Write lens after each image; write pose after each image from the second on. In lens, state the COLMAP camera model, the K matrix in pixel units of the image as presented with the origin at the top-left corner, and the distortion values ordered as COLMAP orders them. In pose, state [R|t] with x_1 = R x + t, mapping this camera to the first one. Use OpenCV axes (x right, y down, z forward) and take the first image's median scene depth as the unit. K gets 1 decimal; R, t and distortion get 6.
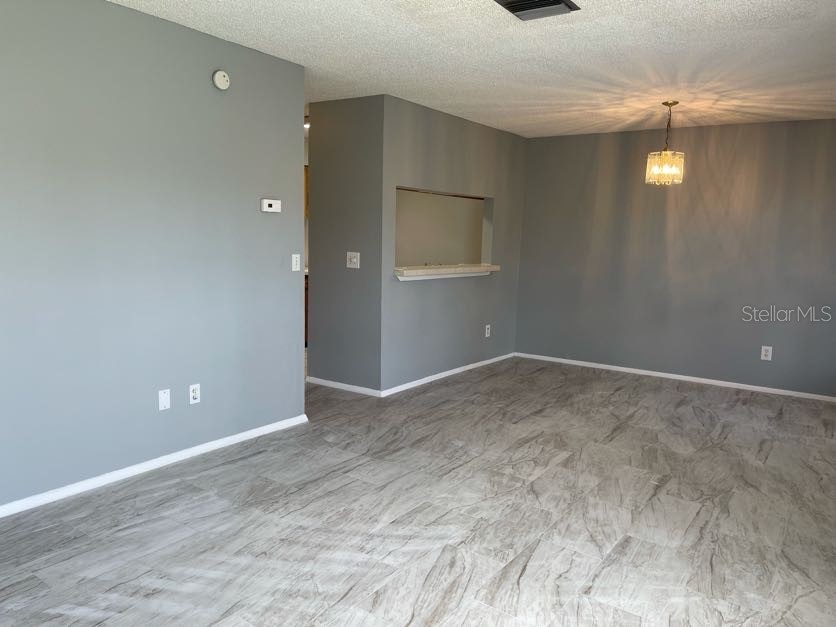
lens RADIAL K [[629.8, 0, 418.0], [0, 629.8, 313.5], [0, 0, 1]] dist [0.072087, -0.095370]
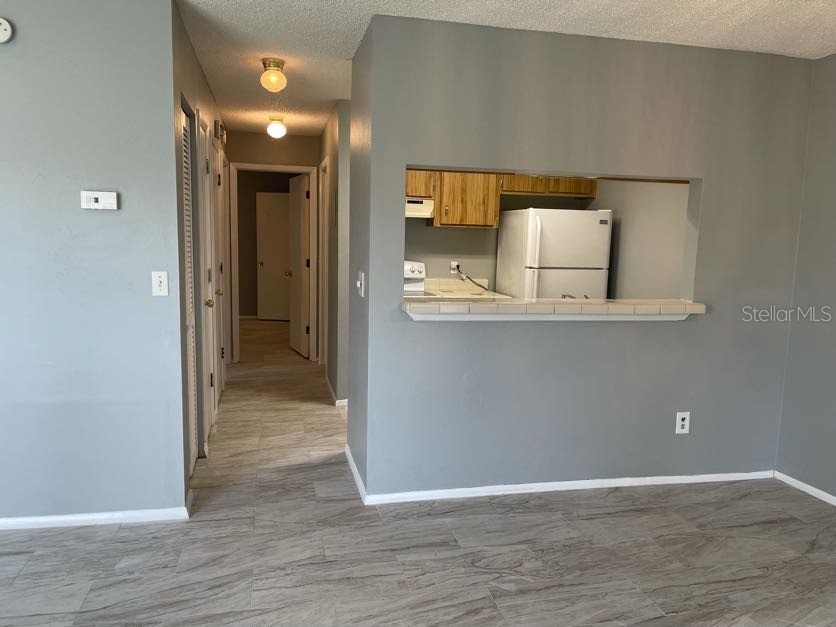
lens RADIAL K [[629.8, 0, 418.0], [0, 629.8, 313.5], [0, 0, 1]] dist [0.072087, -0.095370]
pose [[0.742129, 0.064212, -0.667175, 0.539891], [-0.086387, 0.996262, -0.000207, -0.083109], [0.664667, 0.057789, 0.744901, 0.776759]]
